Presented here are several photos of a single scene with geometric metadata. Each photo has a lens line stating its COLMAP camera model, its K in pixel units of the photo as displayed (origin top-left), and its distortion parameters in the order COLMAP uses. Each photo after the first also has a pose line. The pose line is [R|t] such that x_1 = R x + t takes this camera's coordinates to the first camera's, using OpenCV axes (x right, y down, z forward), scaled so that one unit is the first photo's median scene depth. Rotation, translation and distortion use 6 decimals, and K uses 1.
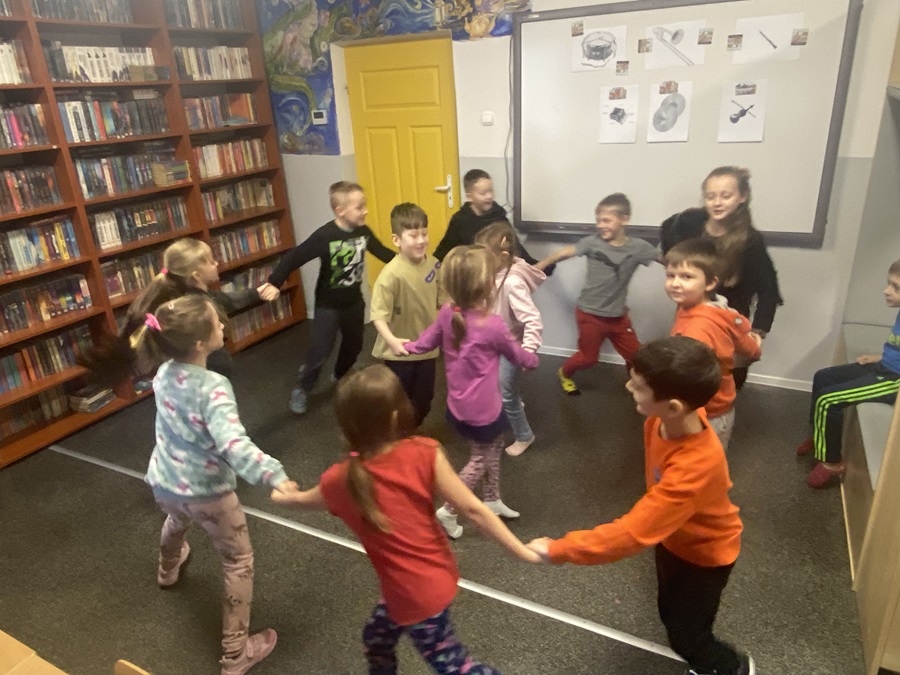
lens RADIAL K [[629.6, 0, 452.5], [0, 629.6, 337.8], [0, 0, 1]] dist [0.055708, -0.053335]
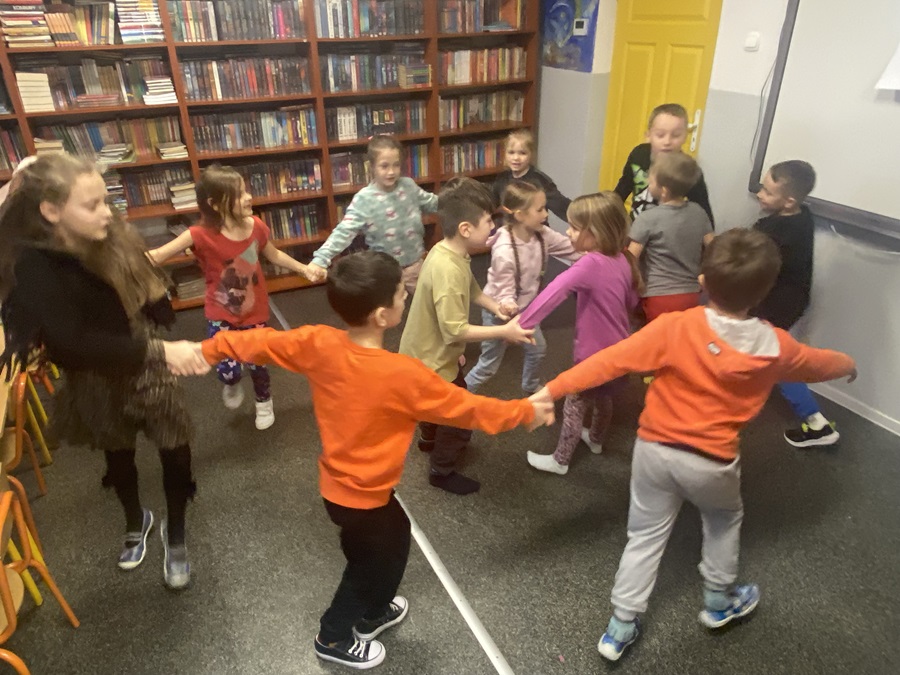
lens RADIAL K [[629.6, 0, 450.8], [0, 629.6, 341.1], [0, 0, 1]] dist [0.055708, -0.053335]
pose [[0.803039, 0.313402, -0.506860, 0.278195], [-0.245487, 0.948995, 0.197848, -0.070301], [0.543014, -0.034453, 0.839017, 0.153950]]
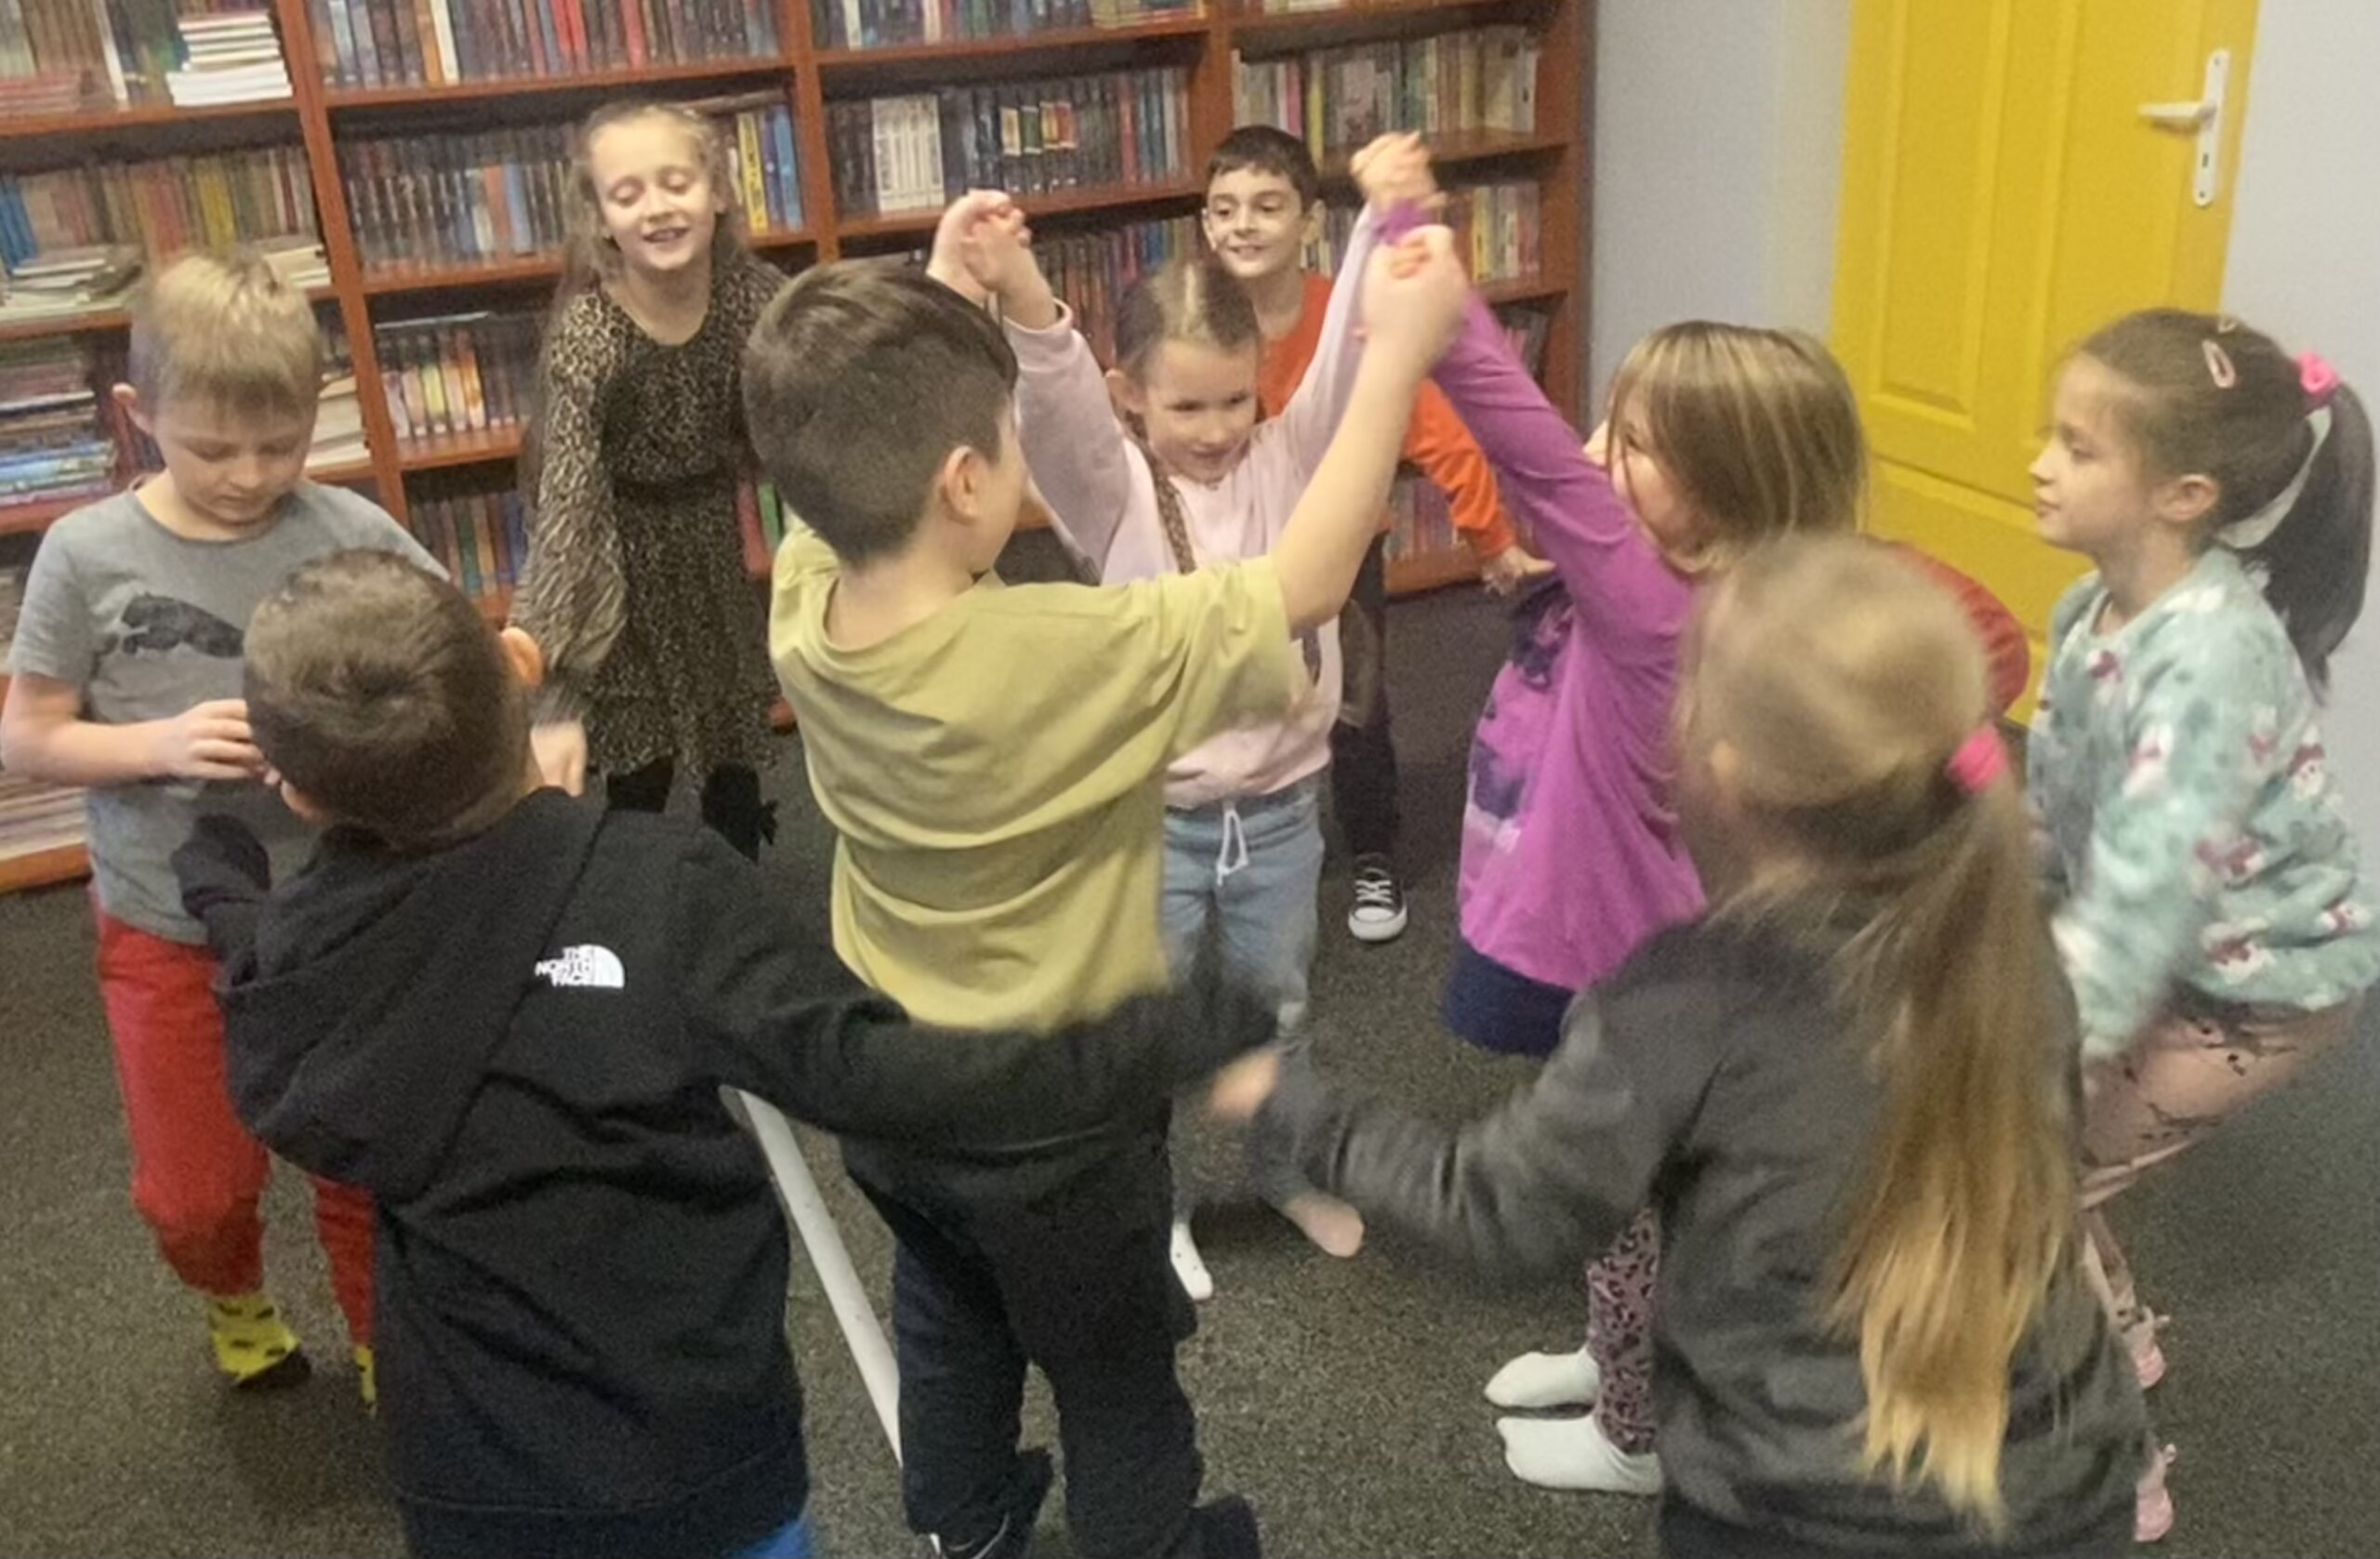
lens RADIAL K [[1972.5, 0, 1194.3], [0, 1972.5, 579.2], [0, 0, 1]] dist [0.025855, -0.008680]
pose [[0.776047, 0.224060, -0.589533, 0.181740], [-0.220353, 0.972181, 0.079424, -0.072249], [0.590928, 0.068269, 0.803830, 0.312554]]
